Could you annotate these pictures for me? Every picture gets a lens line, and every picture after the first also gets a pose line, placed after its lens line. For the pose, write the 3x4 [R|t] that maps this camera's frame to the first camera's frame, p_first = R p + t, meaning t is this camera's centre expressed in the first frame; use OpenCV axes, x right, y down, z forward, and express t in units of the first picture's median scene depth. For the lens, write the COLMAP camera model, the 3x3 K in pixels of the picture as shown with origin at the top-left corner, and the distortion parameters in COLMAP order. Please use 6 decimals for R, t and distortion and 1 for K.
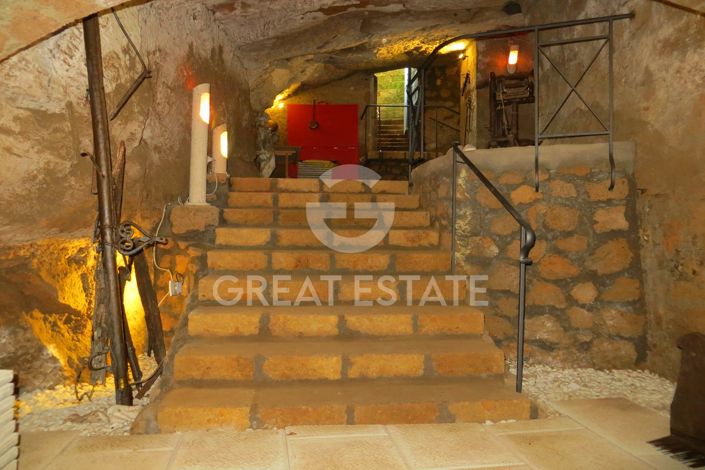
lens RADIAL K [[501.2, 0, 313.0], [0, 501.2, 191.2], [0, 0, 1]] dist [-0.003092, -0.001216]
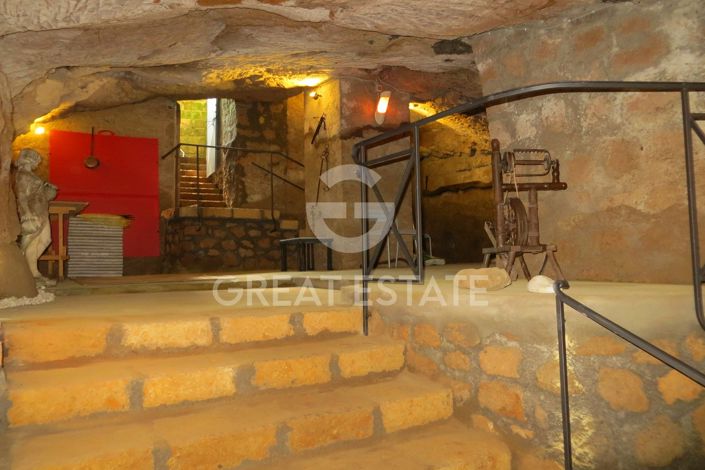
lens RADIAL K [[501.2, 0, 313.0], [0, 501.2, 191.2], [0, 0, 1]] dist [-0.003092, -0.001216]
pose [[0.874572, 0.024663, 0.484268, -0.077723], [-0.001550, 0.998843, -0.048070, -0.067727], [-0.484893, 0.041291, 0.873598, 0.269174]]
